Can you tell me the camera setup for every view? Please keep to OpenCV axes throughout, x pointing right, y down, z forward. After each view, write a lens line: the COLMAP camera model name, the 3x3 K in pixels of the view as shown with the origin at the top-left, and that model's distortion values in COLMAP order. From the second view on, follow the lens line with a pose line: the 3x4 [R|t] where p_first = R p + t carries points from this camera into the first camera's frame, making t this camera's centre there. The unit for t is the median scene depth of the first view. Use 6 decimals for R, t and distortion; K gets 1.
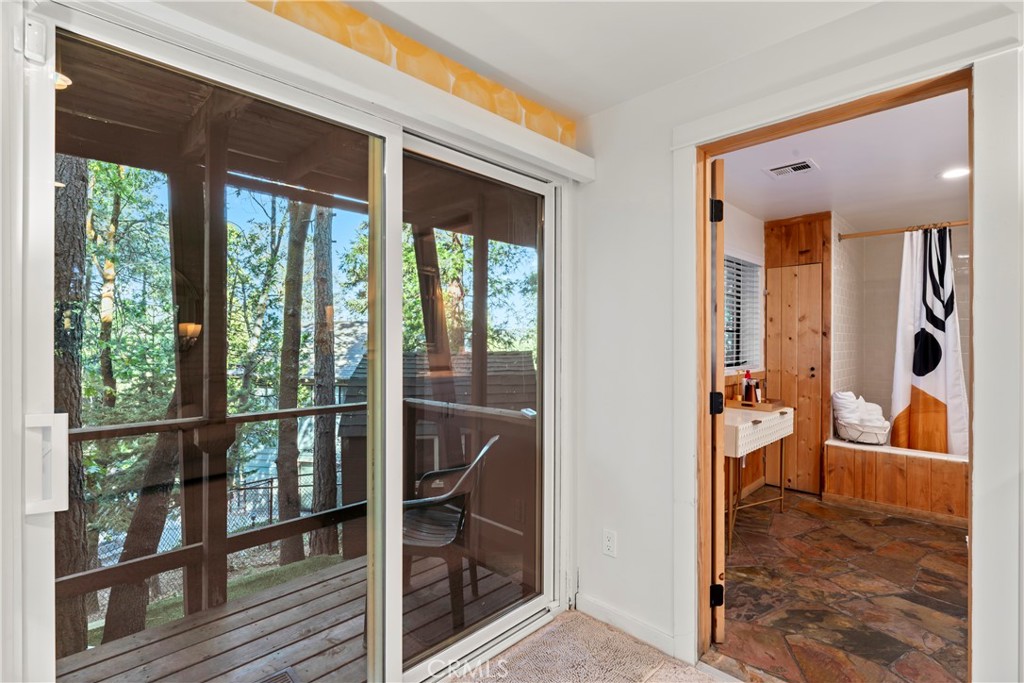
lens RADIAL K [[470.4, 0, 513.1], [0, 470.4, 343.0], [0, 0, 1]] dist [-0.005667, 0.001550]
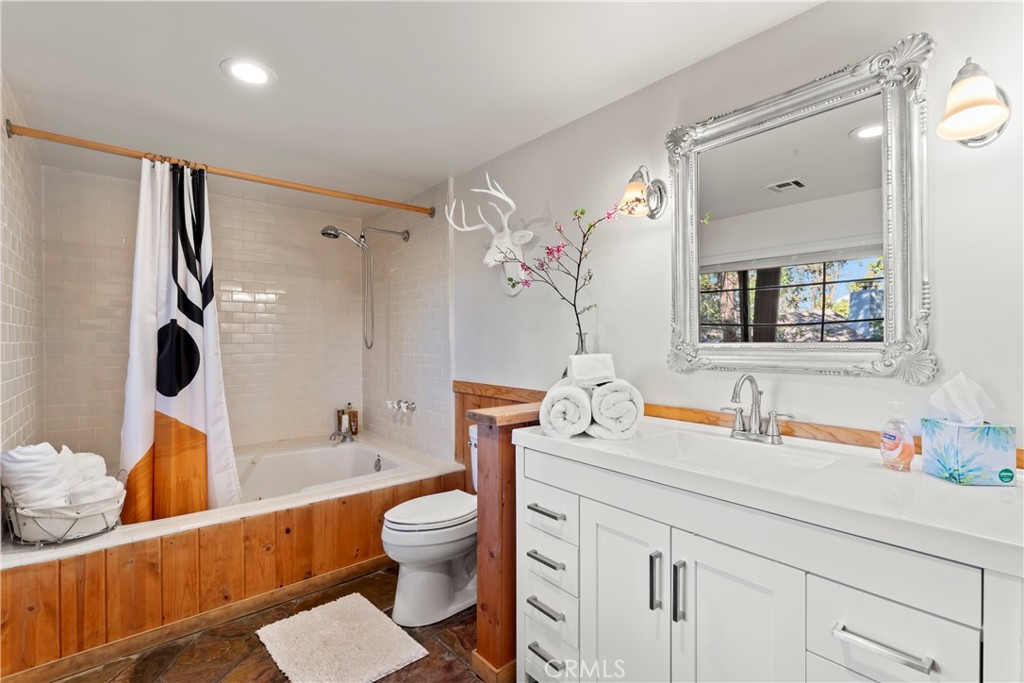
lens RADIAL K [[470.4, 0, 513.5], [0, 470.4, 341.6], [0, 0, 1]] dist [-0.005667, 0.001550]
pose [[0.087853, -0.007399, 0.996106, 0.287255], [0.005258, 0.999962, 0.006964, -0.004237], [-0.996120, 0.004626, 0.087888, 0.491382]]
